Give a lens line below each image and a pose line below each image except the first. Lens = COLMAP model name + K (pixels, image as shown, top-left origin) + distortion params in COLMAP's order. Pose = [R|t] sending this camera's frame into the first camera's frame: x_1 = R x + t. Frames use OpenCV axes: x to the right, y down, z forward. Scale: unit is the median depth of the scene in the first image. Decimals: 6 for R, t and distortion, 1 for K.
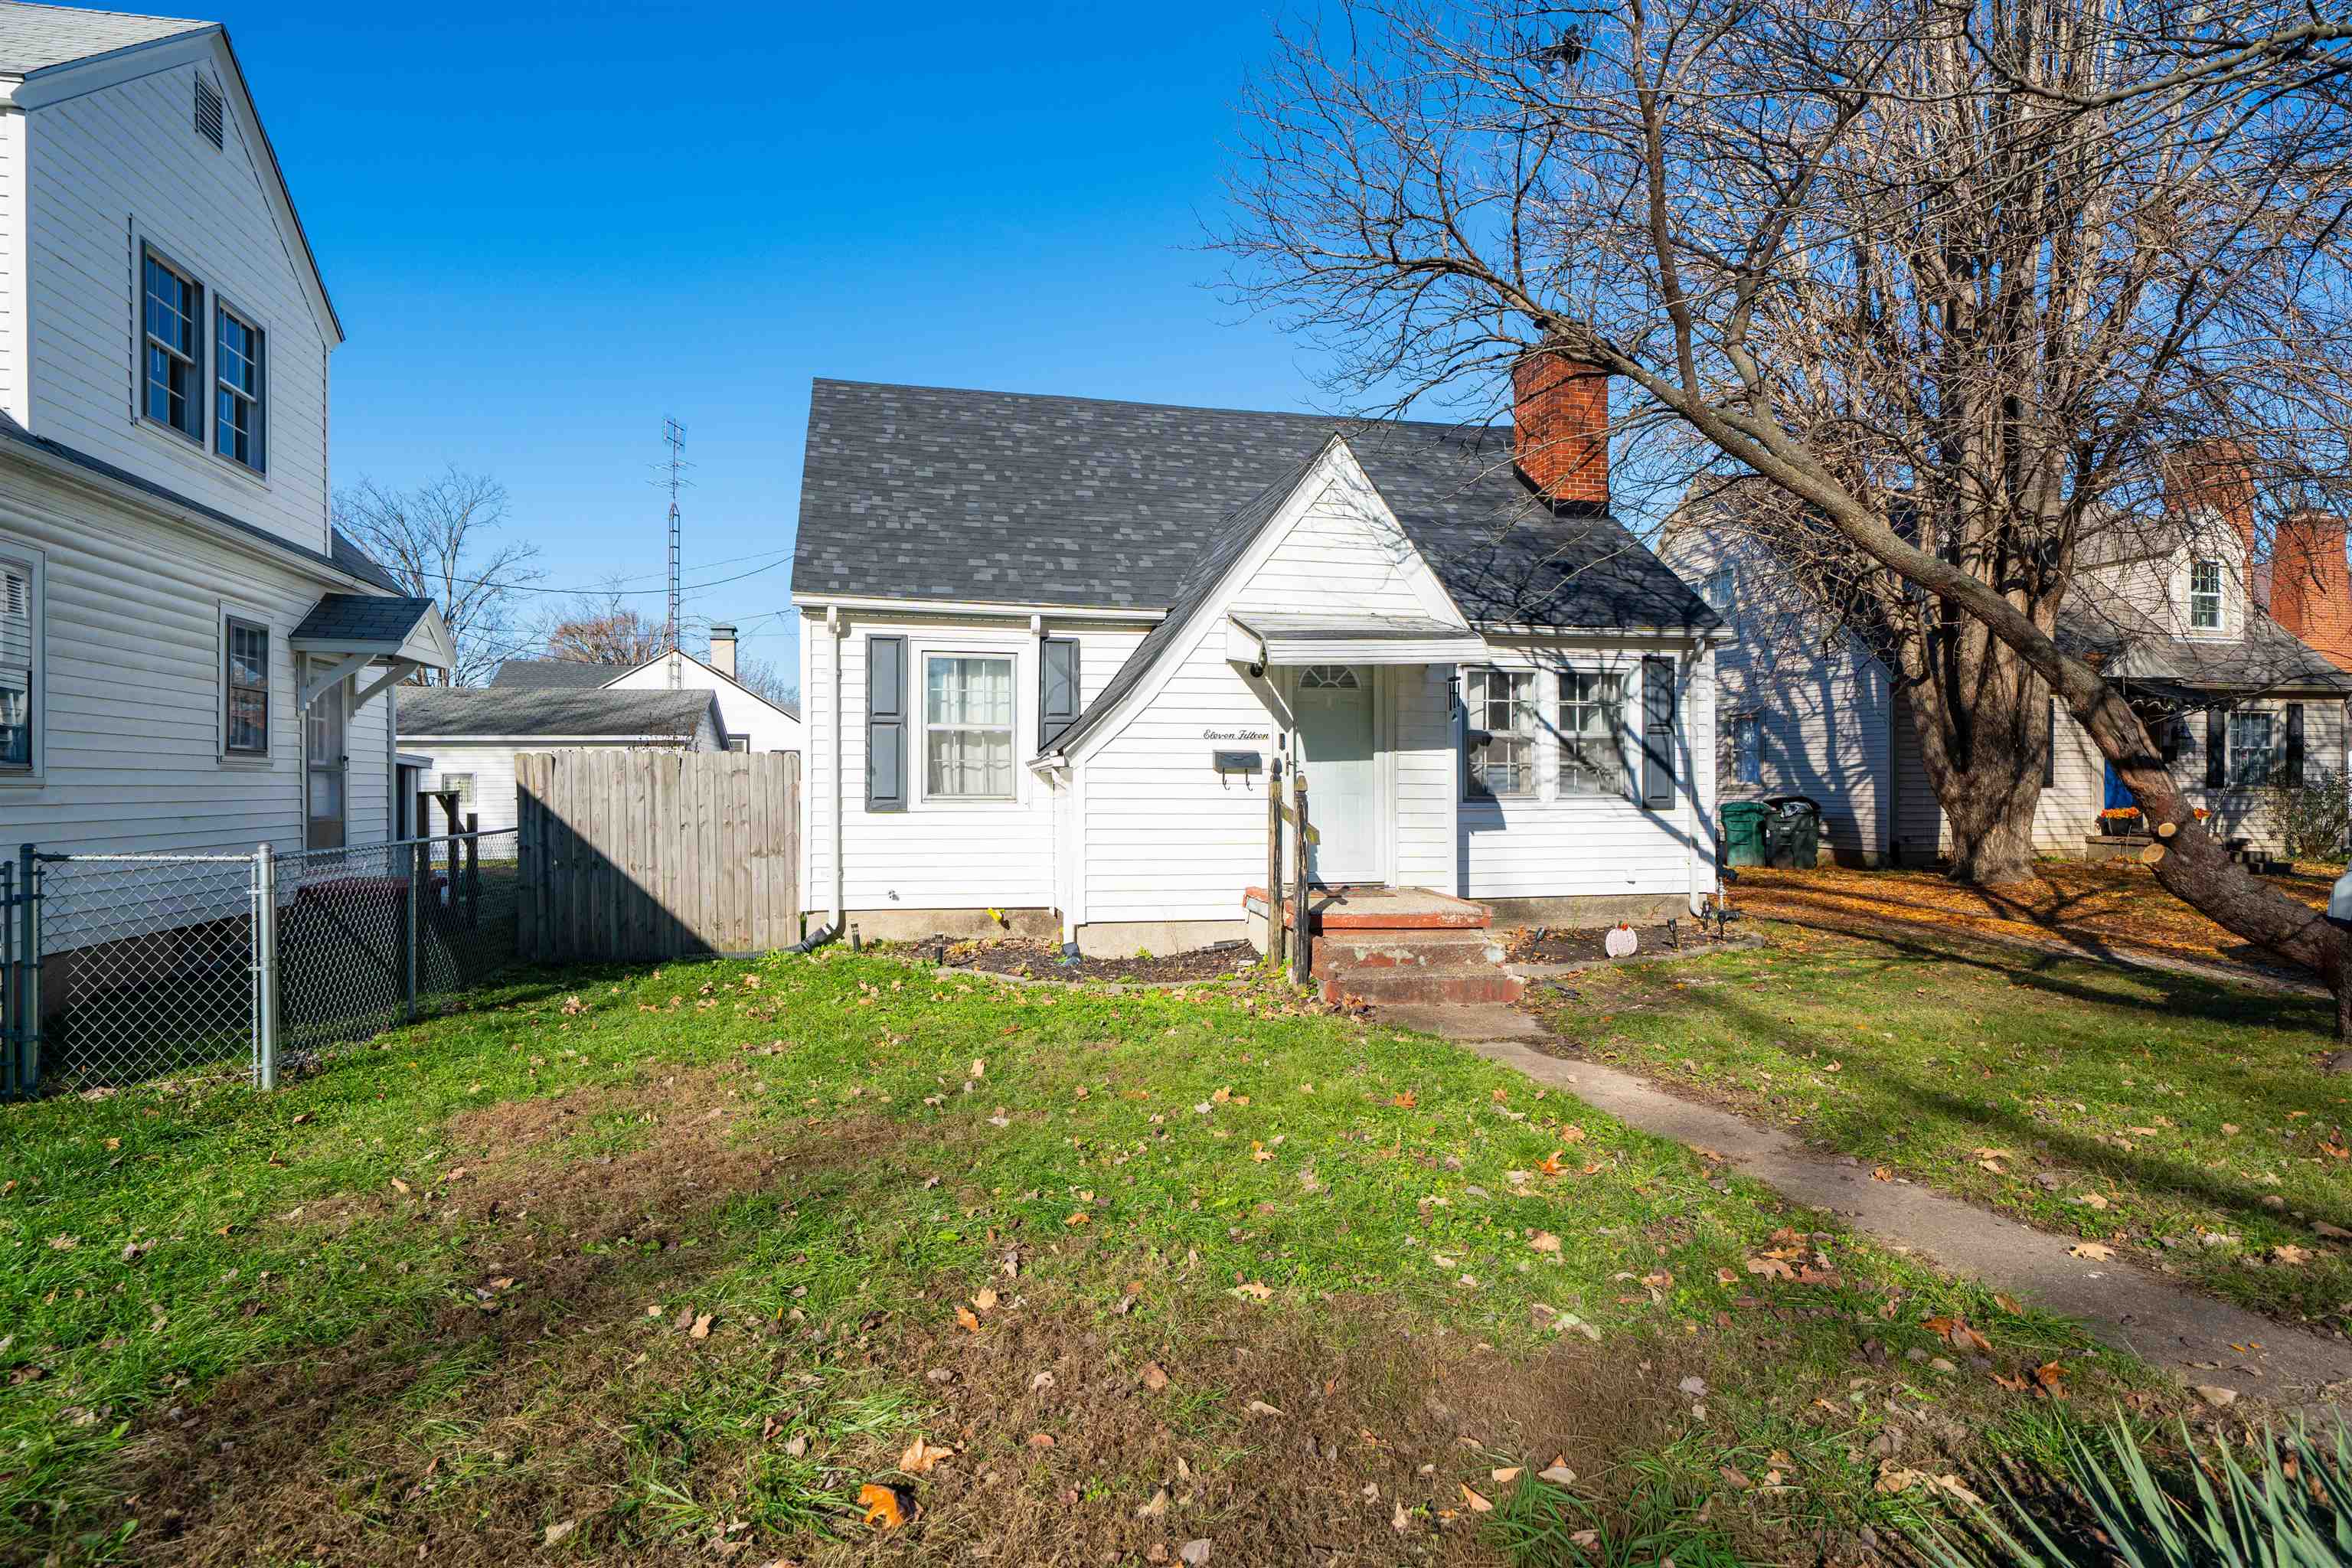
lens RADIAL K [[1291.3, 0, 1176.0], [0, 1291.3, 784.0], [0, 0, 1]] dist [-0.000576, -0.000357]
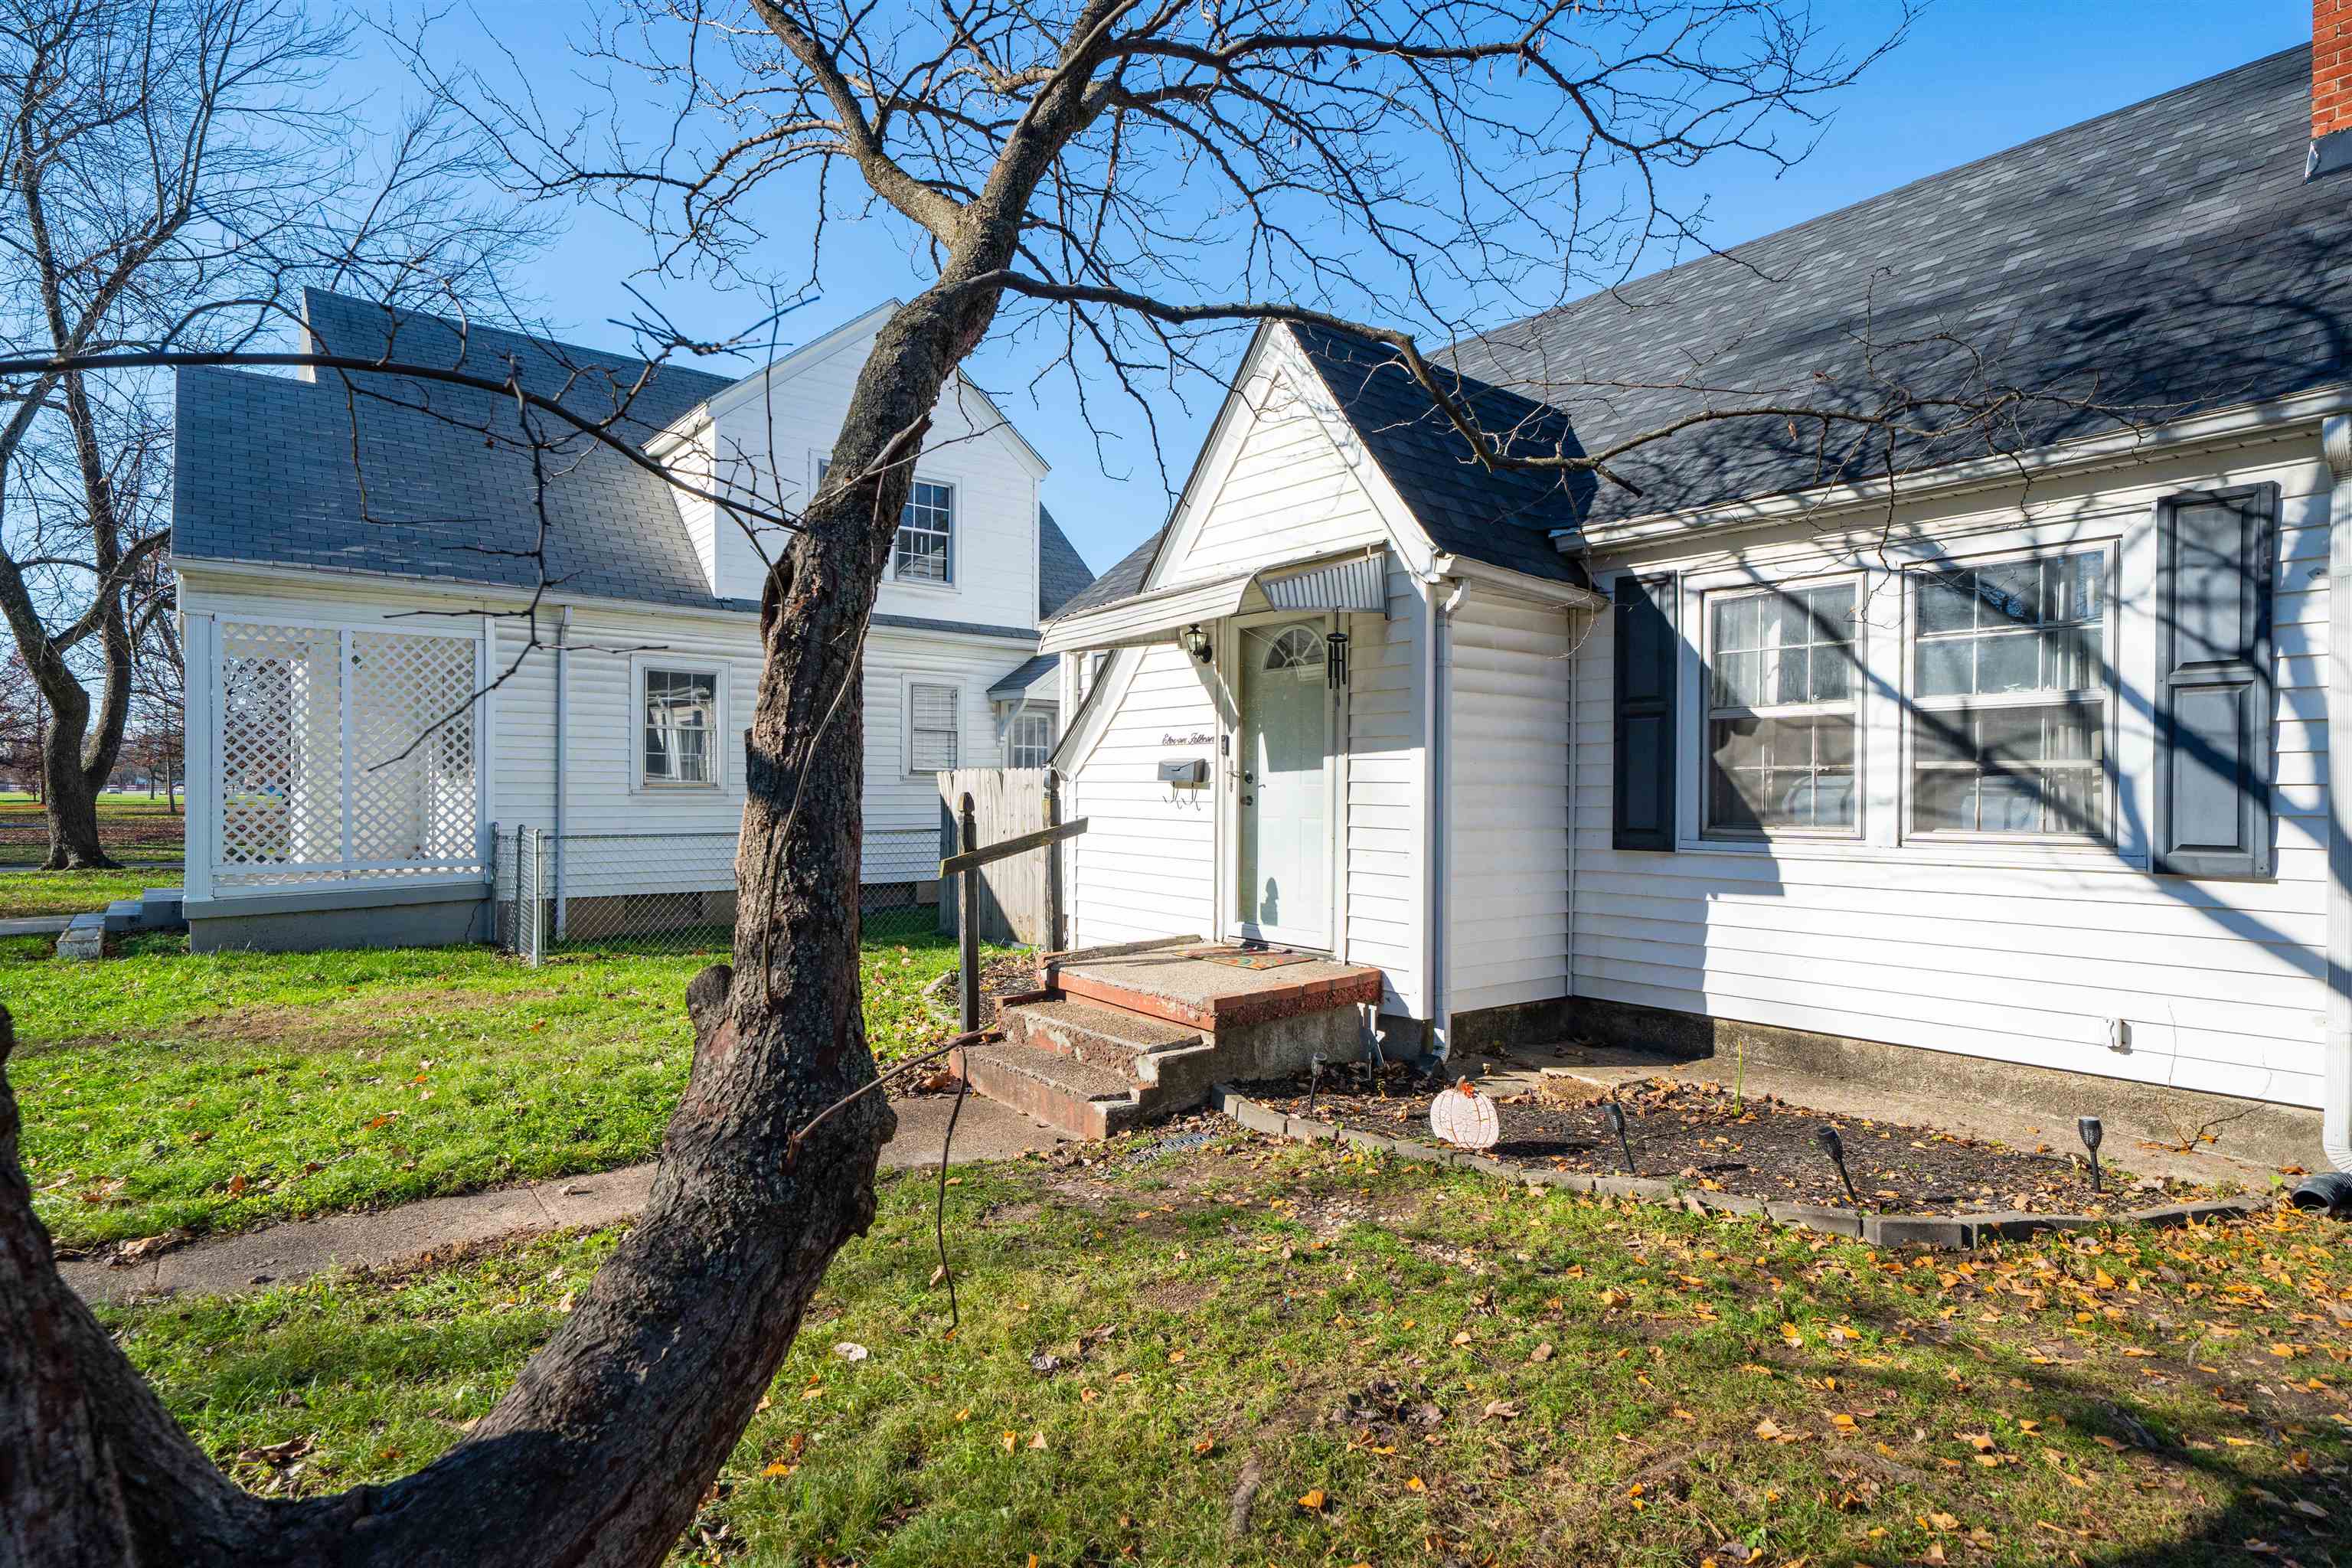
lens RADIAL K [[1291.3, 0, 1176.0], [0, 1291.3, 784.0], [0, 0, 1]] dist [-0.000576, -0.000357]
pose [[0.408838, -0.011087, -0.912540, 0.612319], [-0.012520, 0.999764, -0.017756, 0.001895], [0.912521, 0.018685, 0.408603, 0.560926]]
